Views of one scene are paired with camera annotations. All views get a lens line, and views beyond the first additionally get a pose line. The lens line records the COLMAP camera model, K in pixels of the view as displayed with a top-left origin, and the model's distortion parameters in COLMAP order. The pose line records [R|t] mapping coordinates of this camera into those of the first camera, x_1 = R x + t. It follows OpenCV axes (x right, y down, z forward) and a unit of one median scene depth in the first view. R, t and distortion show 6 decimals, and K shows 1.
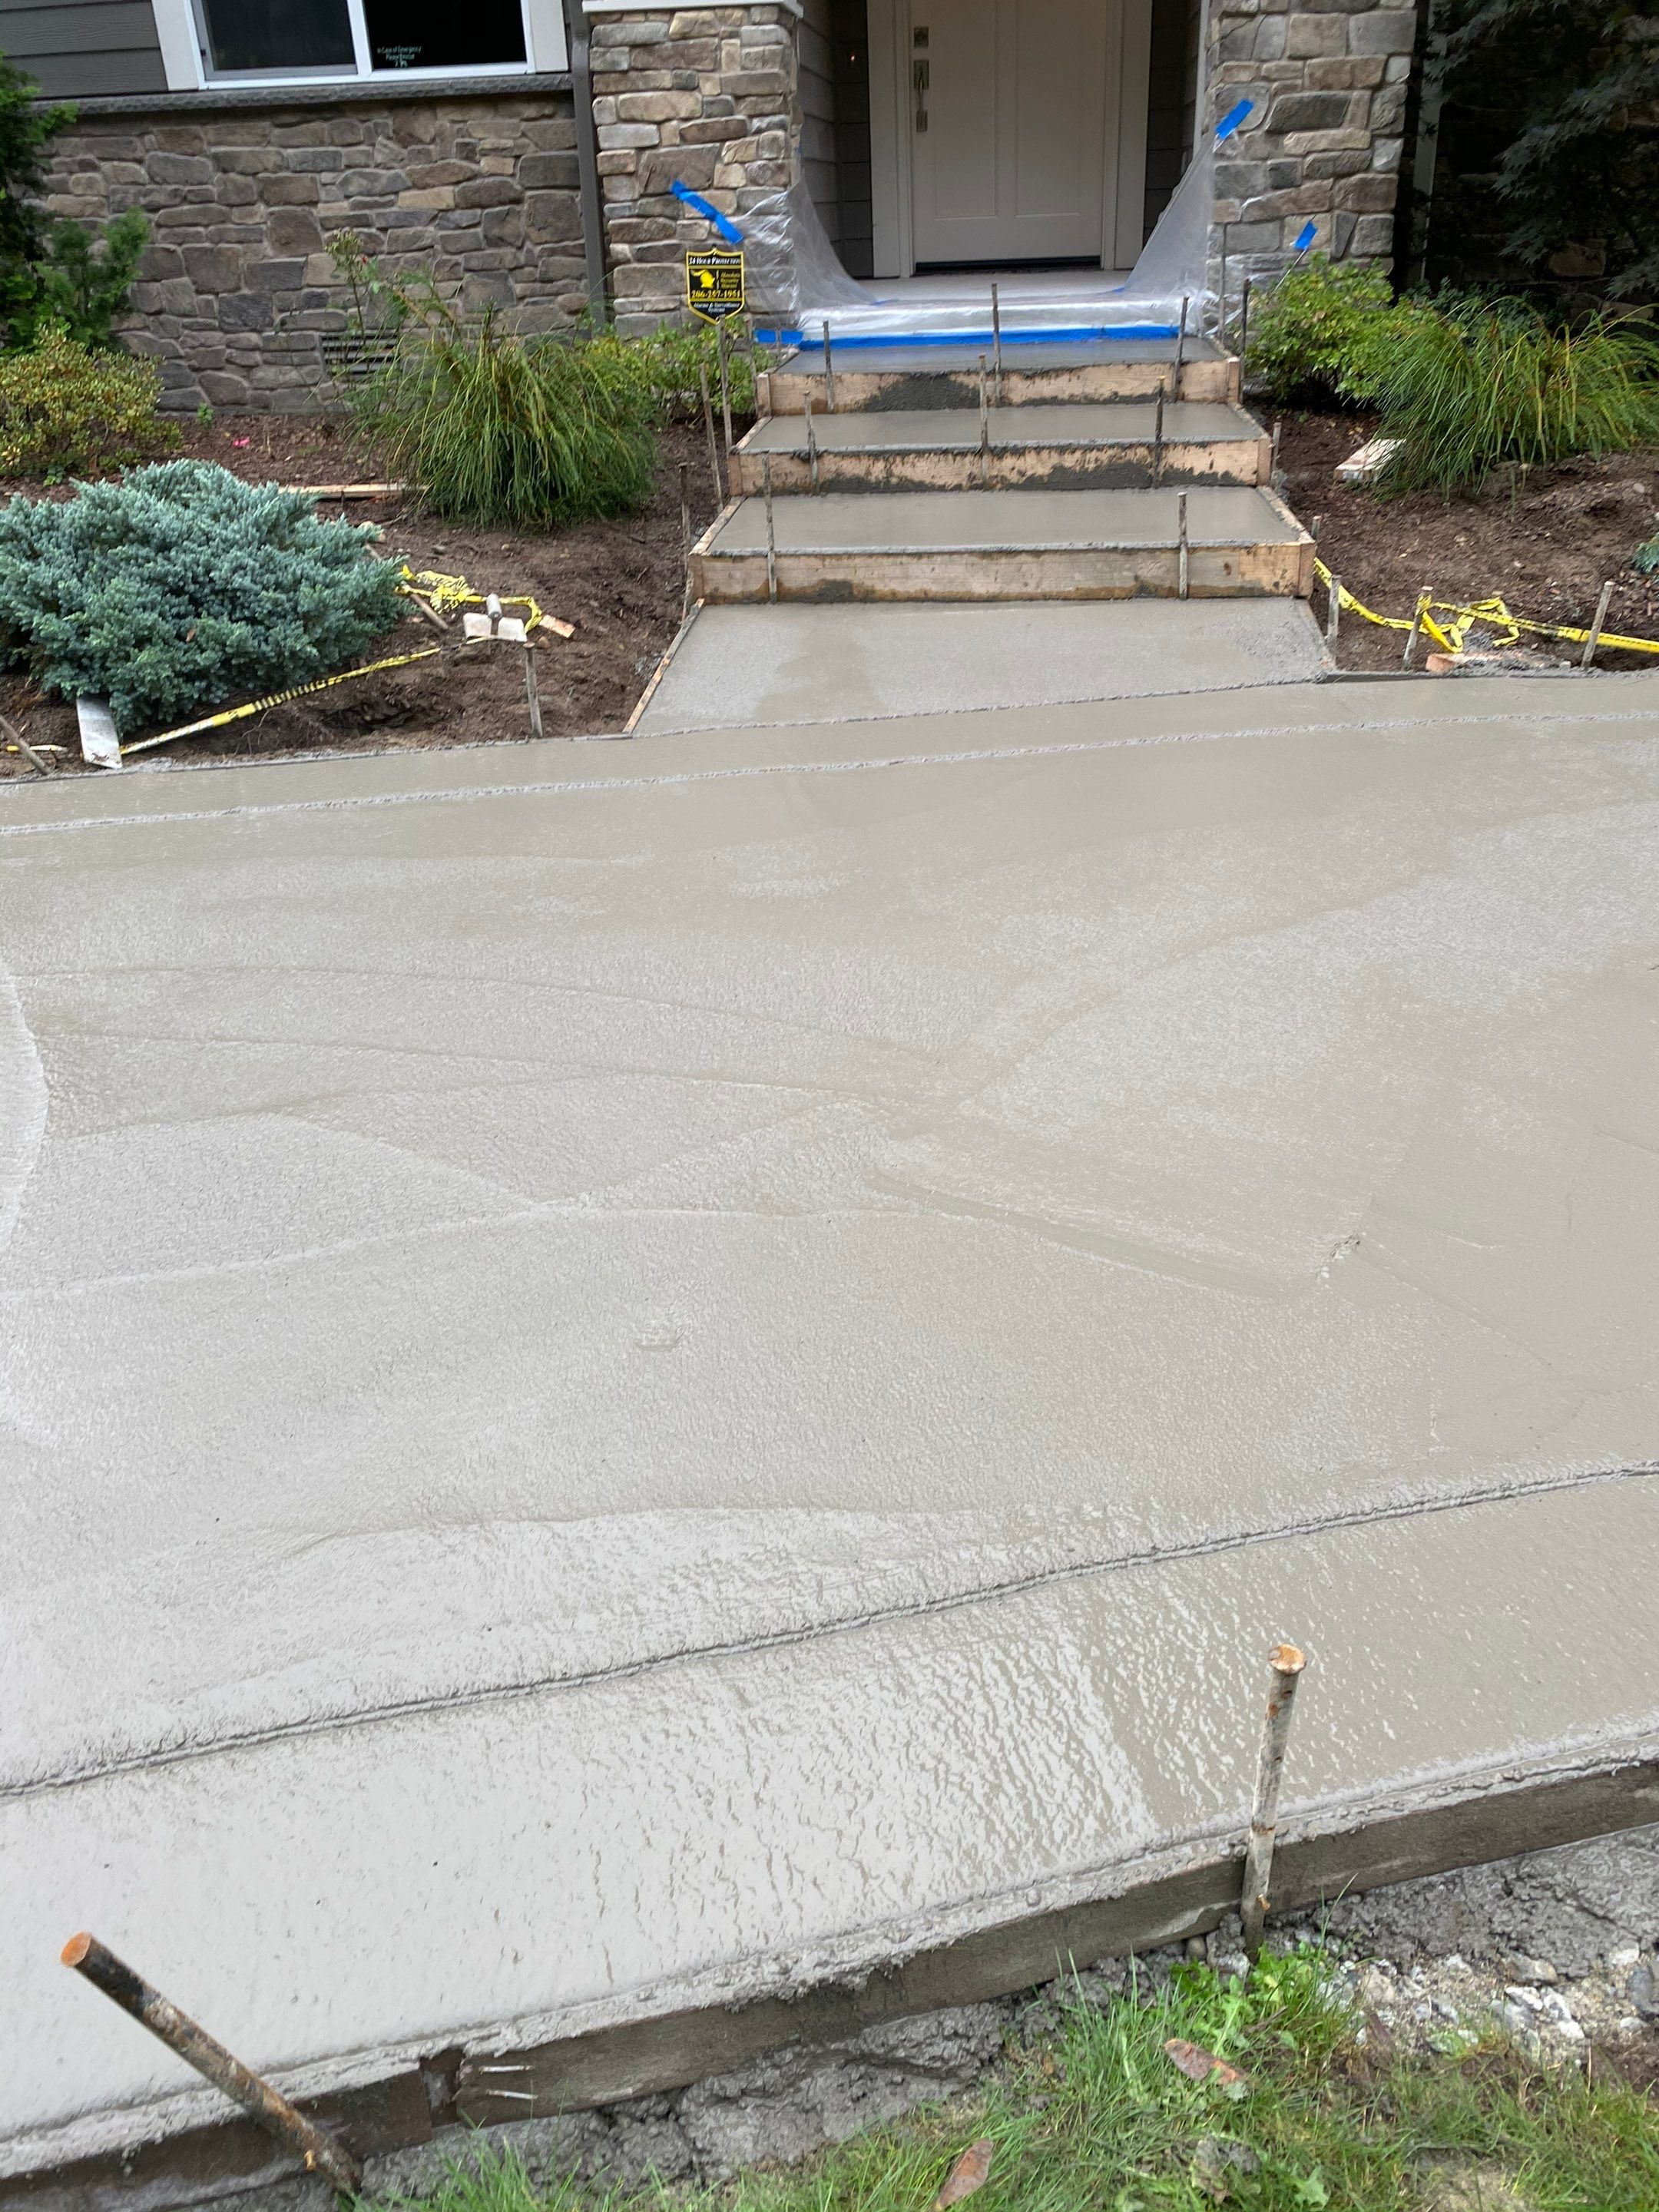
lens RADIAL K [[1724.0, 0, 829.1], [0, 1724.0, 1068.2], [0, 0, 1]] dist [0.023052, -0.016375]
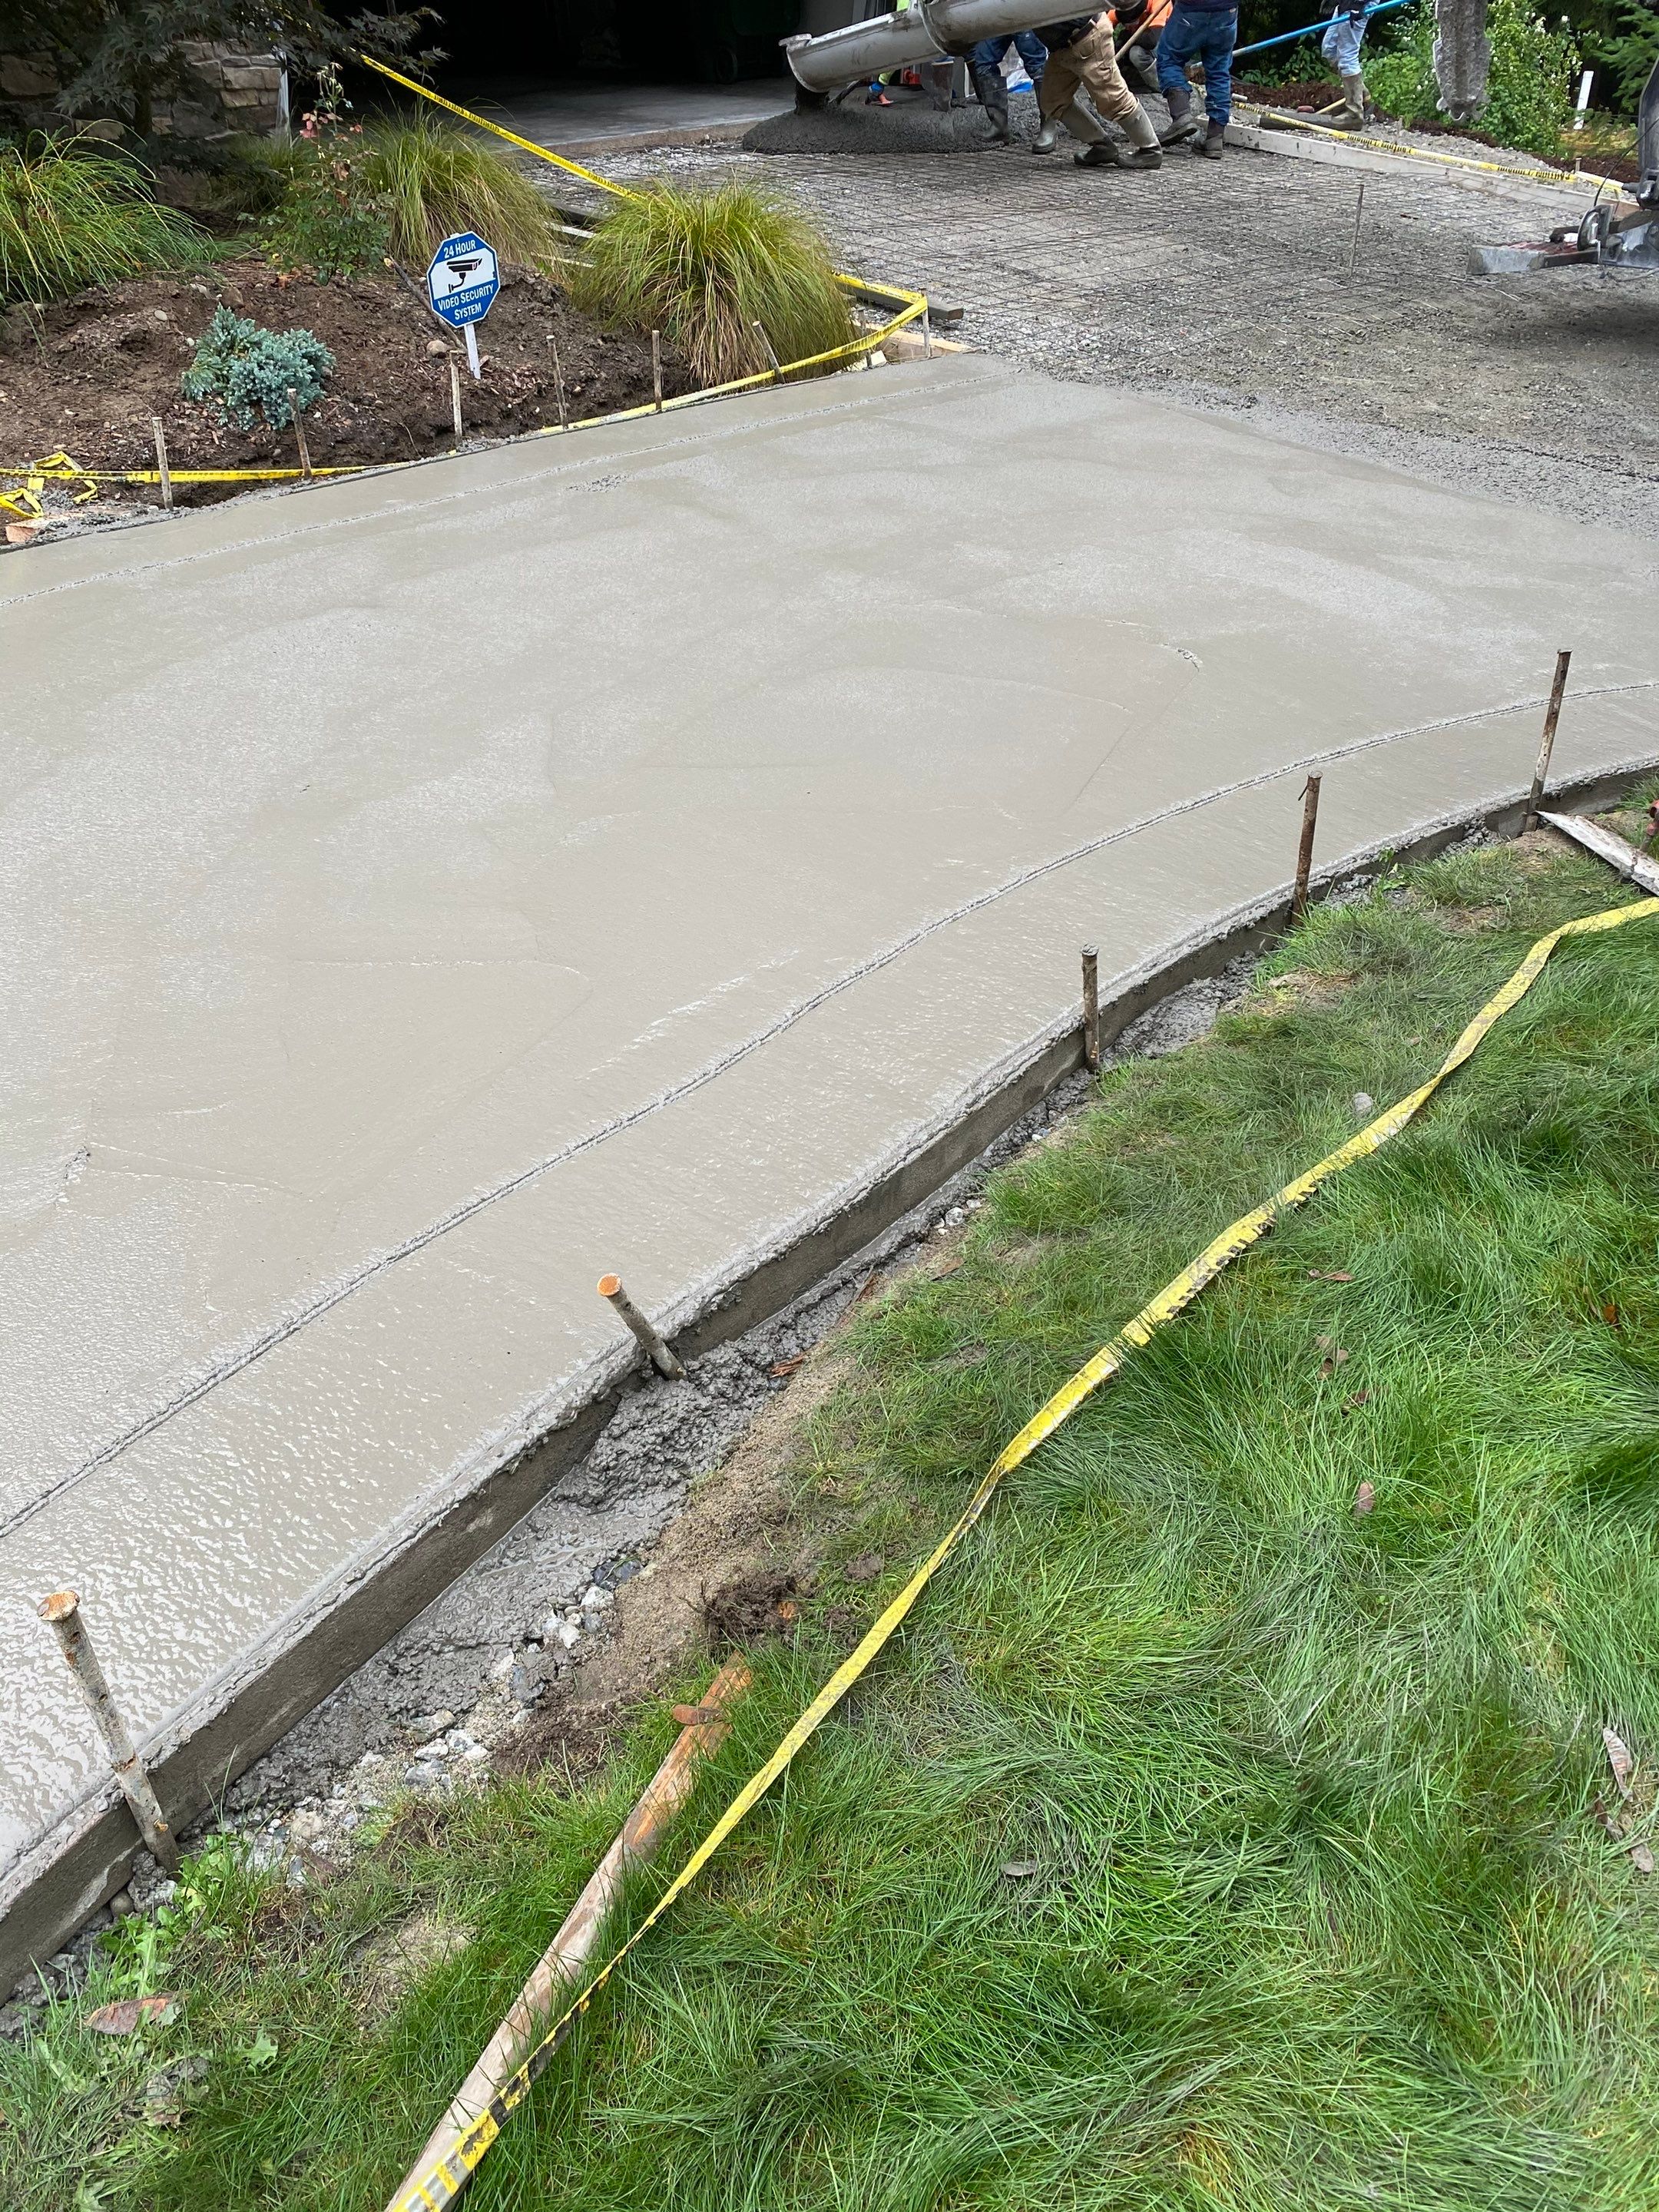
lens RADIAL K [[1734.4, 0, 823.7], [0, 1734.4, 1119.7], [0, 0, 1]] dist [0.018584, -0.010255]
pose [[0.749241, -0.380750, 0.541911, 0.138634], [0.323950, 0.924352, 0.201566, 0.029949], [-0.577663, 0.024530, 0.815907, -0.034271]]
